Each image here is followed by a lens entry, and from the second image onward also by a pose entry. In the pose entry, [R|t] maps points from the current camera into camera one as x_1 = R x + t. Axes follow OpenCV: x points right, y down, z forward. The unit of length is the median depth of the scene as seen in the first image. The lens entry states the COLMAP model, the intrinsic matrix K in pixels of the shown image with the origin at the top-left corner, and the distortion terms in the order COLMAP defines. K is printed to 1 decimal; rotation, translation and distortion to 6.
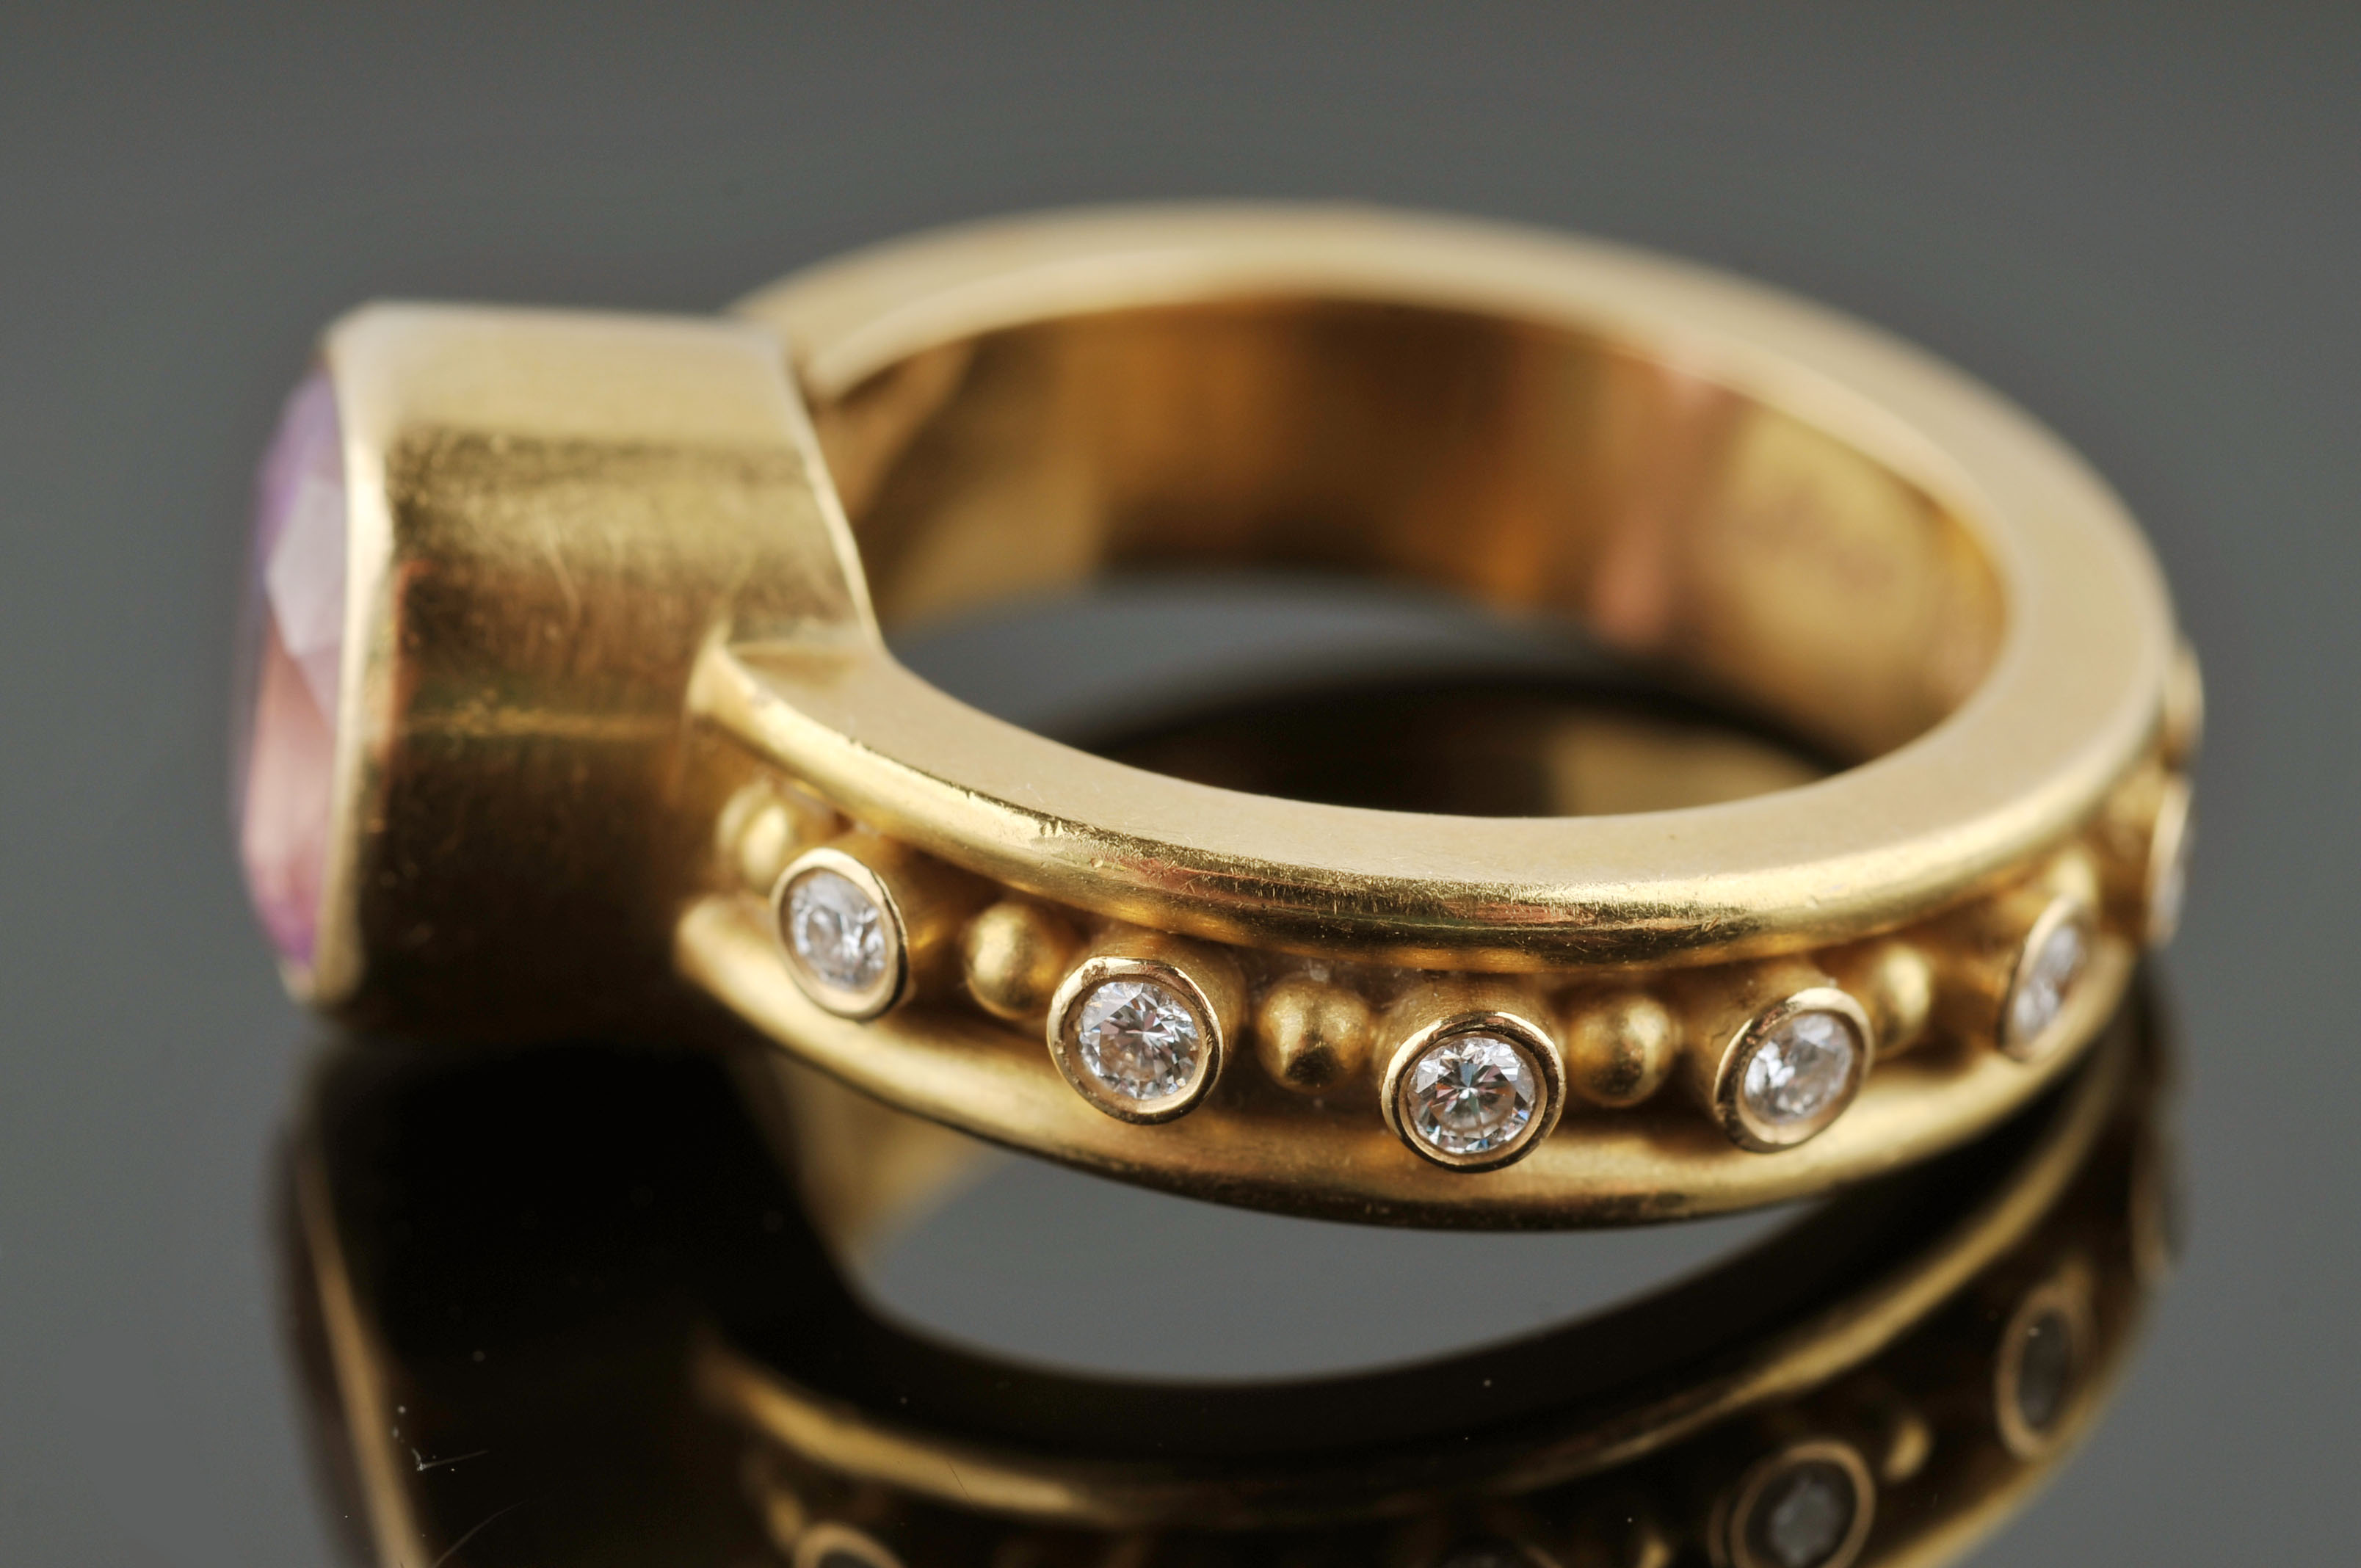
lens RADIAL K [[6201.5, 0, 1198.9], [0, 6201.5, 783.3], [0, 0, 1]] dist [0.130001, 0.000000]
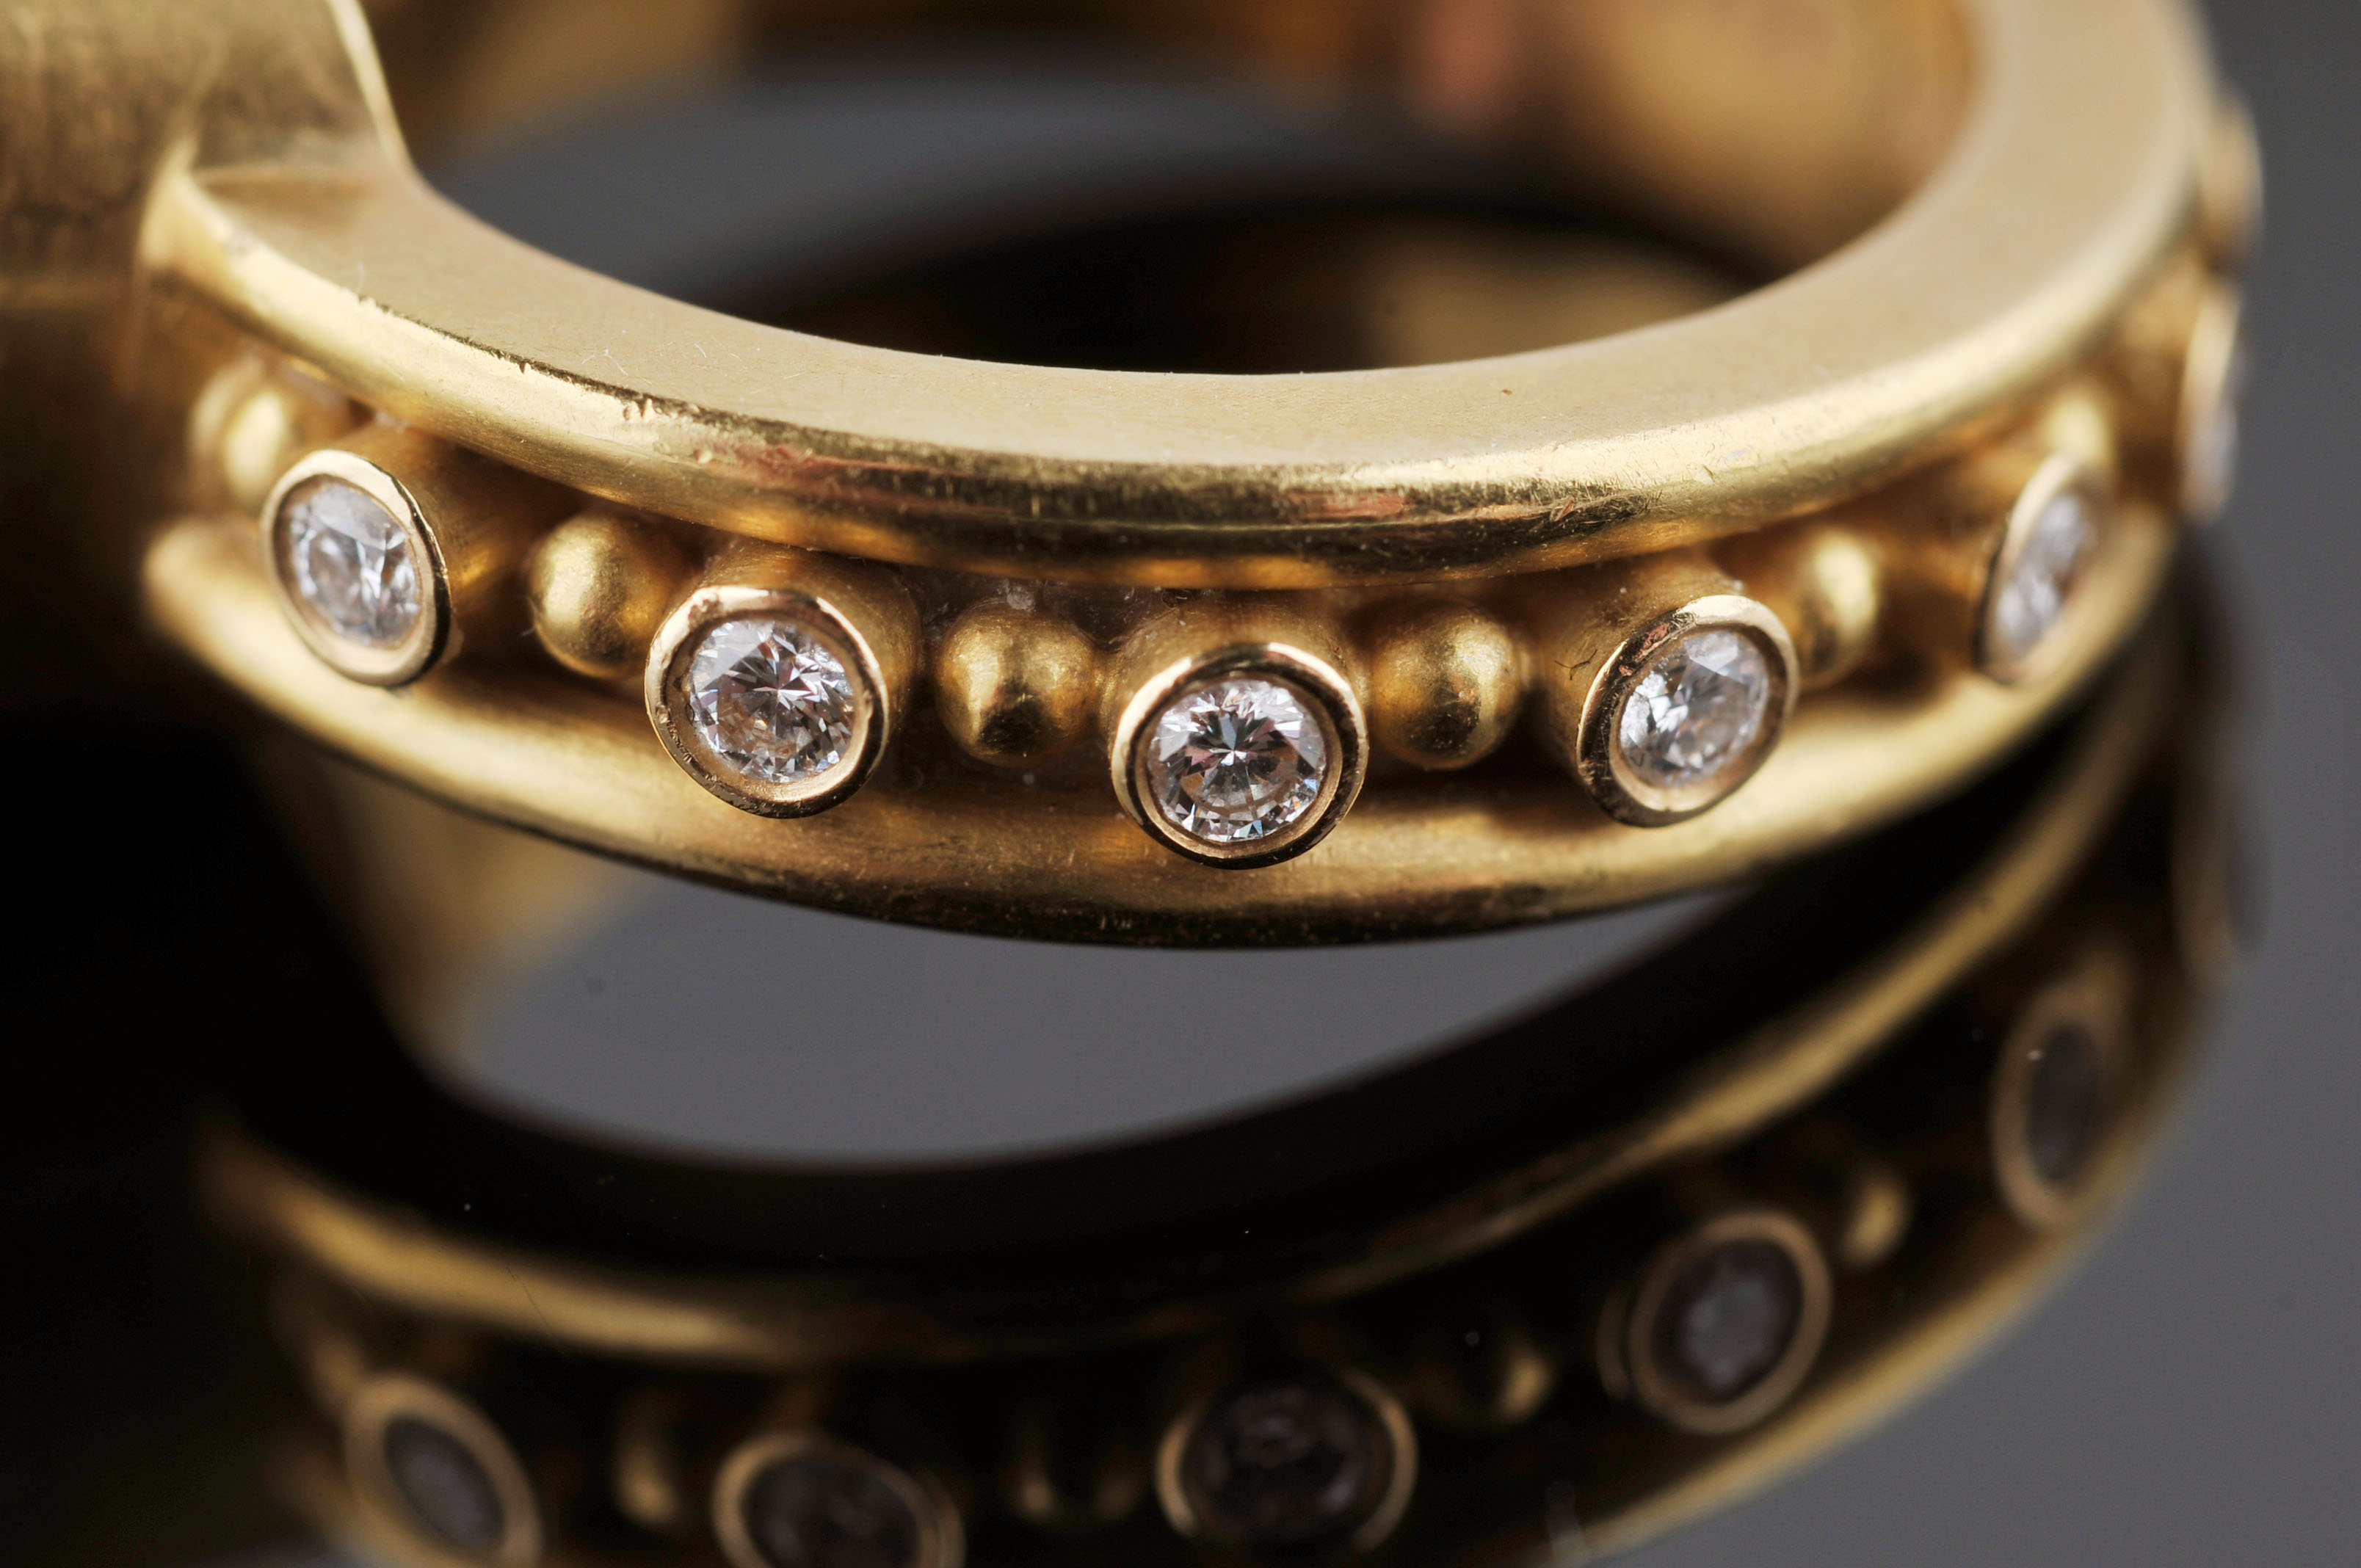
lens RADIAL K [[6201.5, 0, 1163.7], [0, 6201.5, 776.5], [0, 0, 1]] dist [0.130001, 0.000000]
pose [[0.998902, -0.034600, -0.031571, 0.057548], [0.036401, 0.997631, 0.058369, 0.009792], [0.029477, -0.059454, 0.997796, 0.281492]]
